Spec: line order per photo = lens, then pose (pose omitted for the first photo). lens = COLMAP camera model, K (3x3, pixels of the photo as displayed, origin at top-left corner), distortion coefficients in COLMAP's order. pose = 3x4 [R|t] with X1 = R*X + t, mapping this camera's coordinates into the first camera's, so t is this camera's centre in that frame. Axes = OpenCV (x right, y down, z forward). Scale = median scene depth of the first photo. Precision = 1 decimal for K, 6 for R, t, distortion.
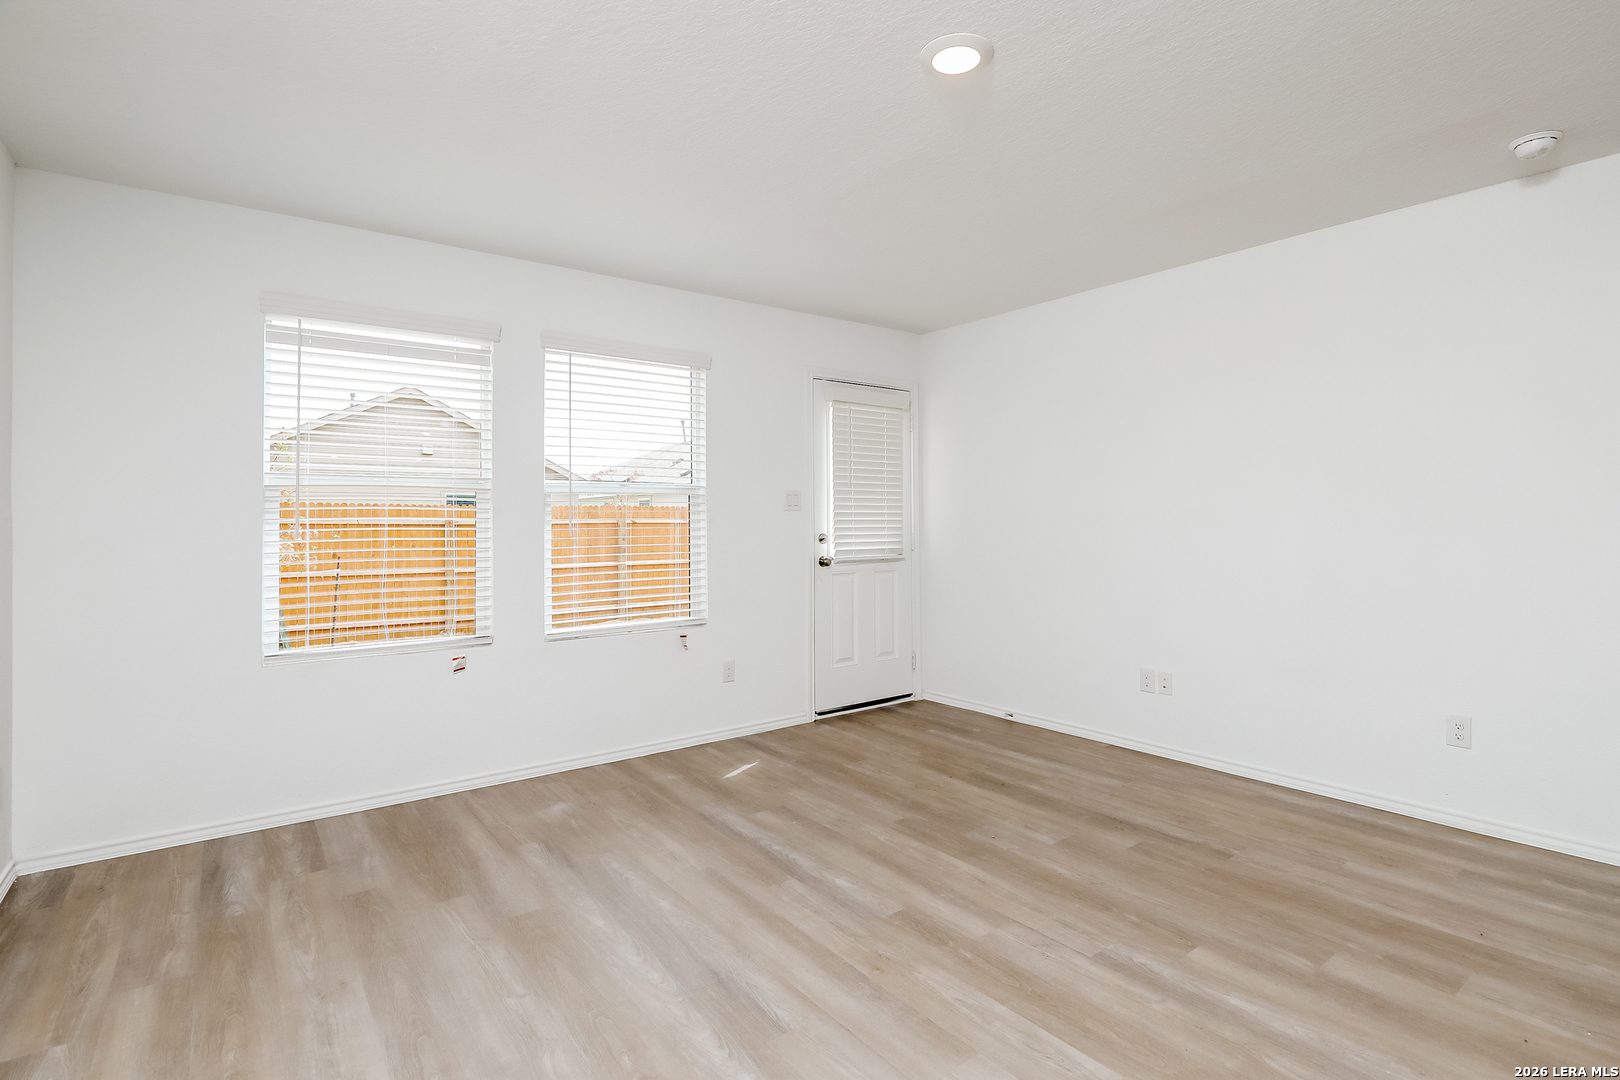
lens RADIAL K [[775.7, 0, 811.9], [0, 775.7, 535.7], [0, 0, 1]] dist [-0.016943, 0.000119]
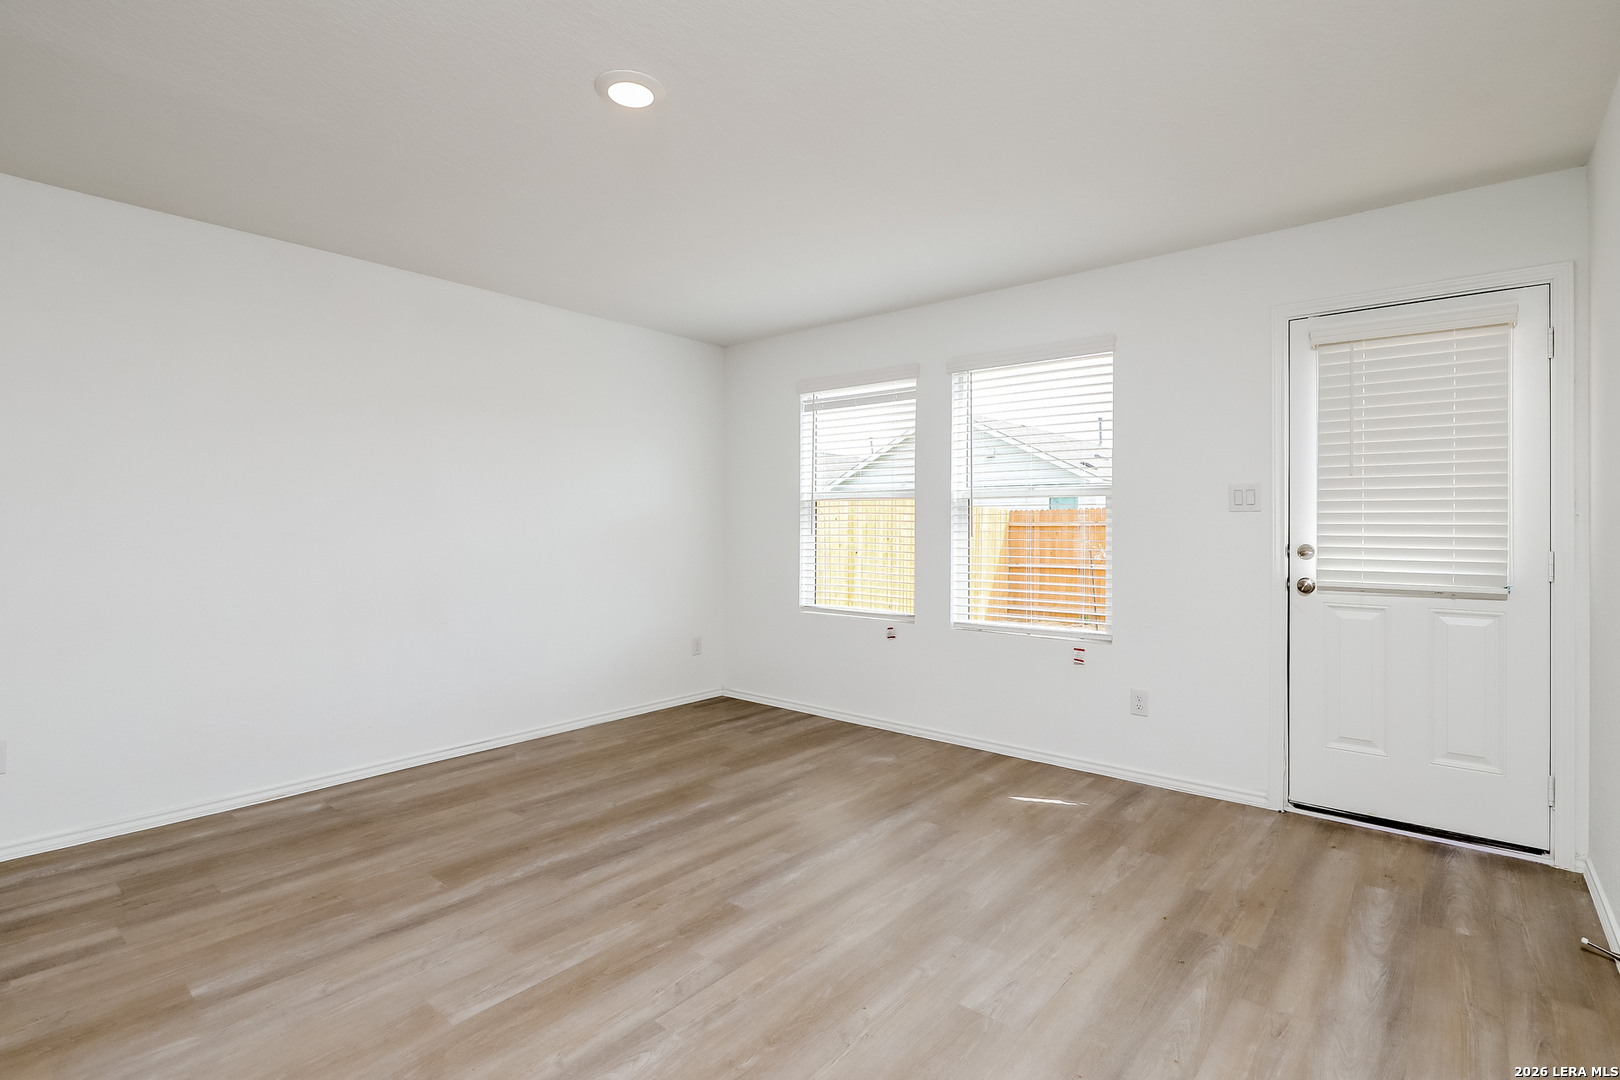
lens RADIAL K [[735.3, 0, 814.1], [0, 735.3, 538.6], [0, 0, 1]] dist [-0.003069, -0.000656]
pose [[0.249286, 0.027522, -0.968039, 0.722192], [-0.019196, 0.999540, 0.023474, -0.019897], [0.968240, 0.012730, 0.249700, 0.570247]]
